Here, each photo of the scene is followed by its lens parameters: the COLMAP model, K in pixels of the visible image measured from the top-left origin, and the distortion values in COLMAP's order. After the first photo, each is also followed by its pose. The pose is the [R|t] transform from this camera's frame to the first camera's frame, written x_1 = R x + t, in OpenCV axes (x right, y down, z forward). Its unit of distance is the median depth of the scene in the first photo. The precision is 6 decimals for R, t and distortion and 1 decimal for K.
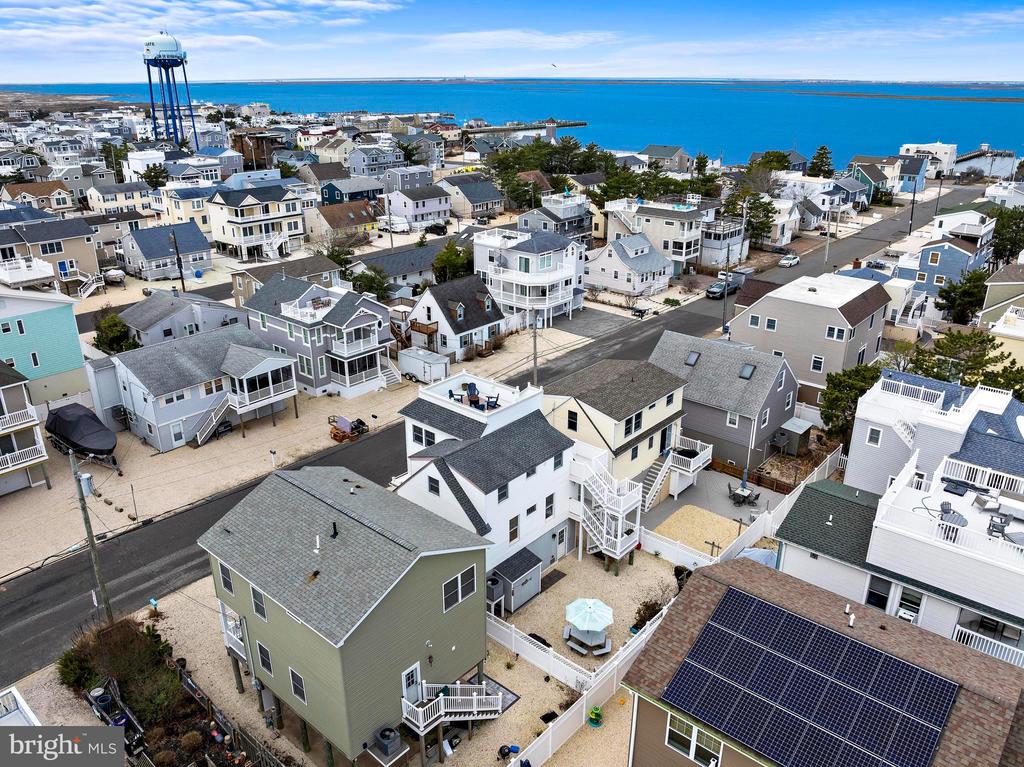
lens RADIAL K [[759.0, 0, 512.0], [0, 759.0, 383.5], [0, 0, 1]] dist [-0.045787, -0.002888]
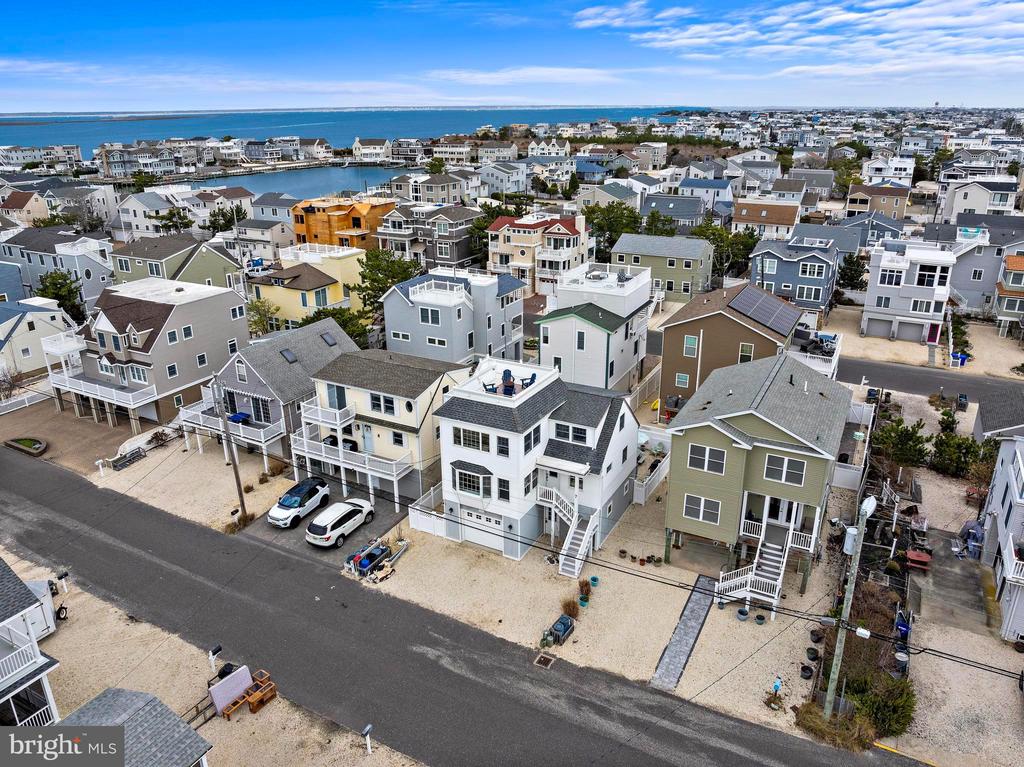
lens RADIAL K [[729.4, 0, 512.0], [0, 729.4, 383.5], [0, 0, 1]] dist [-0.039350, -0.004728]
pose [[-0.216261, -0.348749, 0.911924, -0.598294], [0.365659, 0.837115, 0.406855, -0.241842], [-0.905276, 0.421440, -0.053512, 0.682859]]
